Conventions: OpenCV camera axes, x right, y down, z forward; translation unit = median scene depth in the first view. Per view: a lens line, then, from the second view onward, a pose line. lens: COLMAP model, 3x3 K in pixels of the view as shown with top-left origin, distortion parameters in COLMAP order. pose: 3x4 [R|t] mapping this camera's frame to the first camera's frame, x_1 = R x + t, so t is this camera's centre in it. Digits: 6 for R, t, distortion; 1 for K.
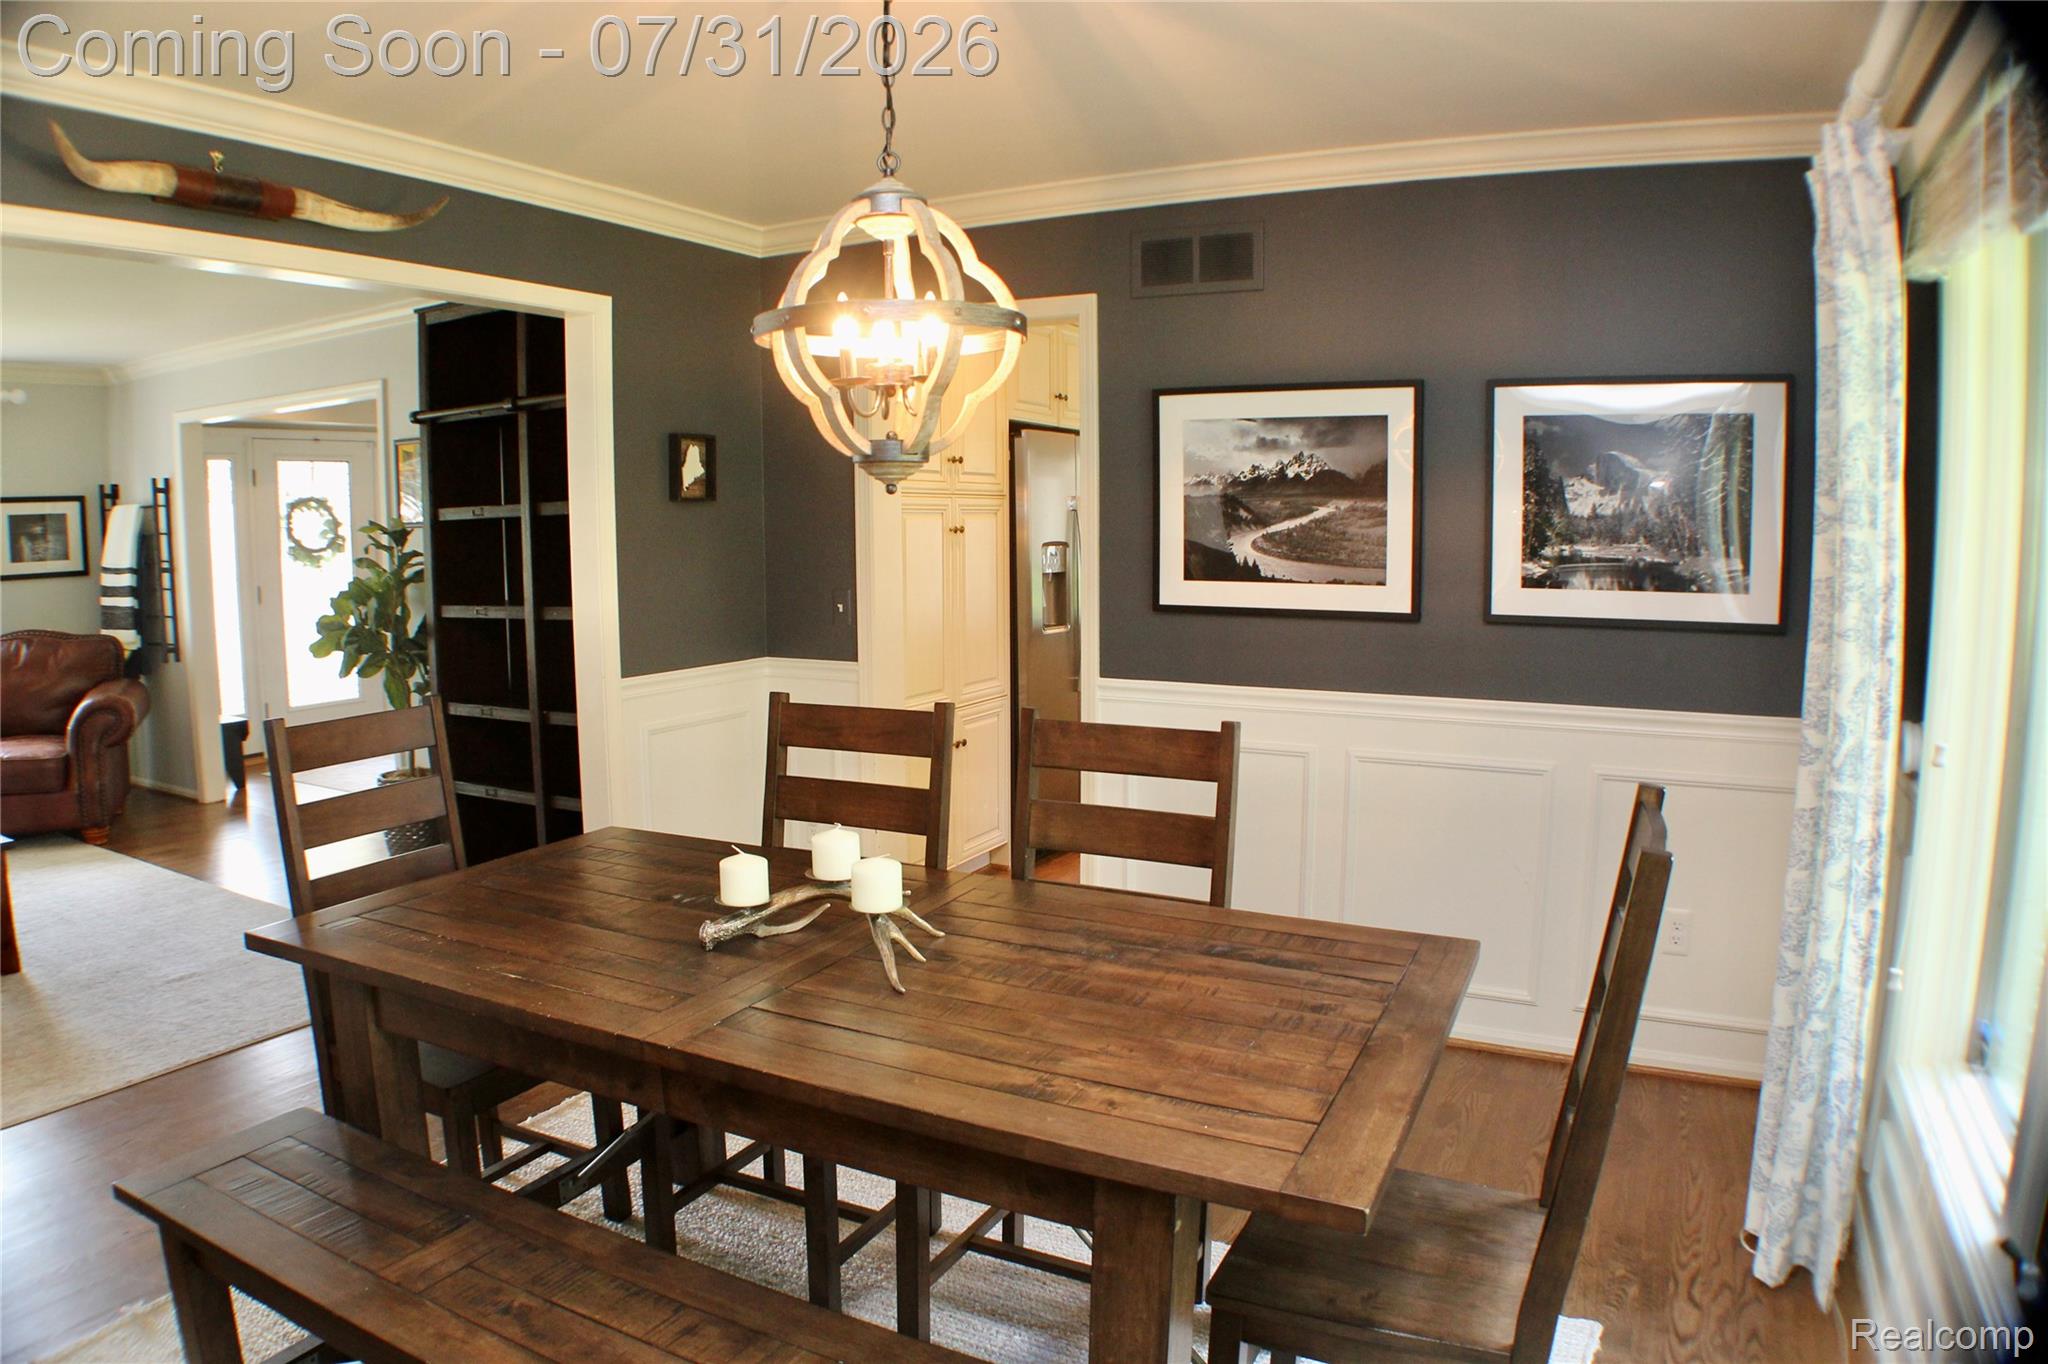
lens RADIAL K [[1347.8, 0, 1024.0], [0, 1347.8, 682.0], [0, 0, 1]] dist [-0.177861, 0.036490]
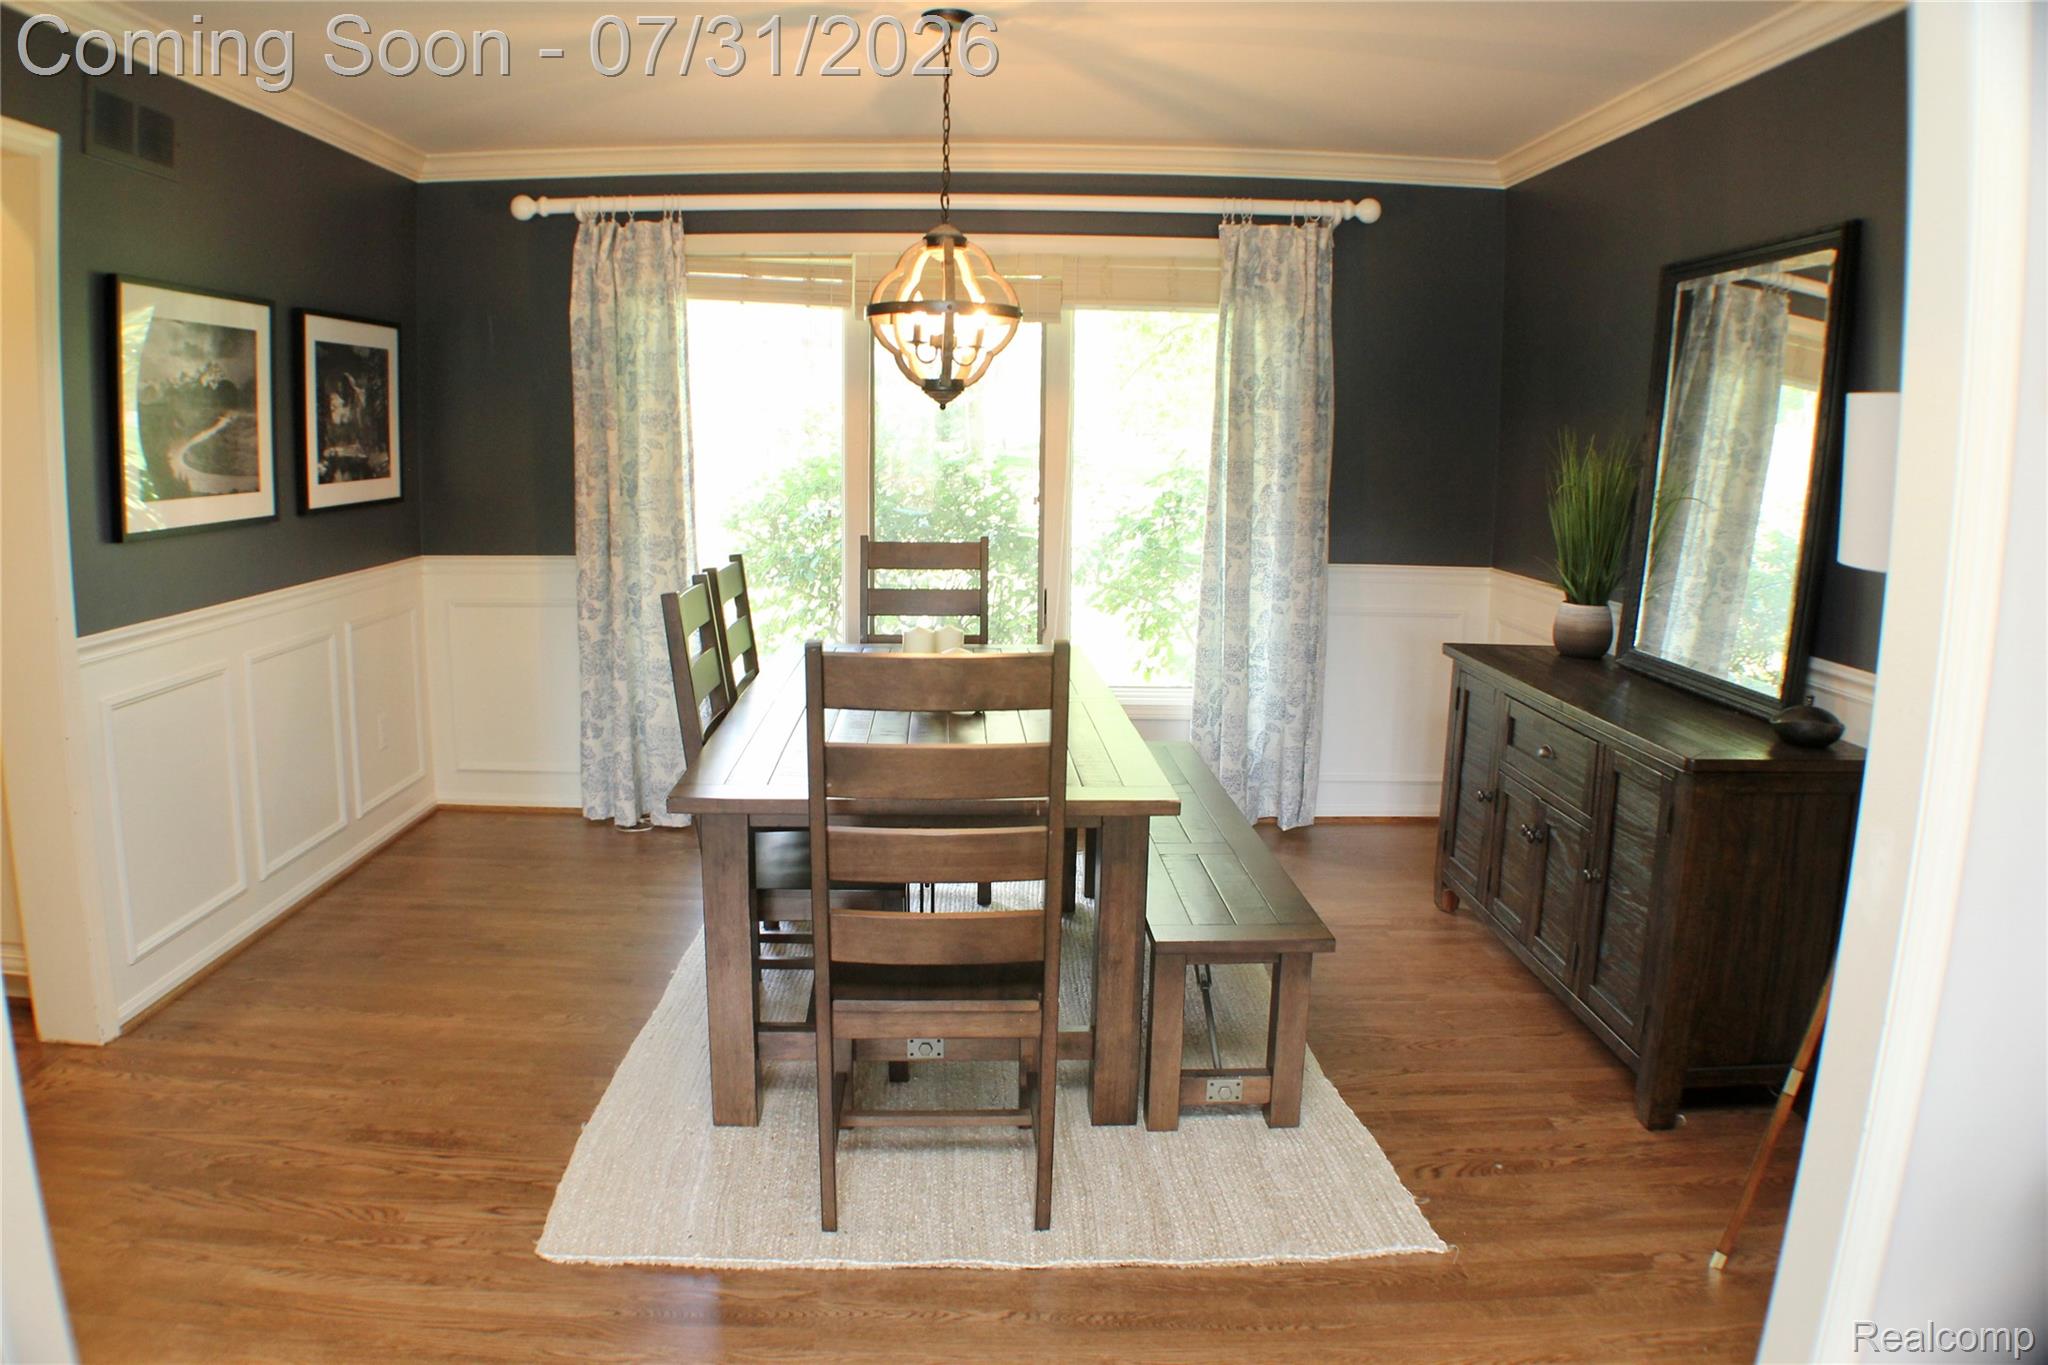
lens RADIAL K [[1347.8, 0, 1024.0], [0, 1347.8, 682.5], [0, 0, 1]] dist [-0.177861, 0.036490]
pose [[-0.494470, -0.171392, 0.852129, -0.891697], [0.069874, 0.969355, 0.235516, -0.117164], [-0.866382, 0.175997, -0.467341, 0.951161]]
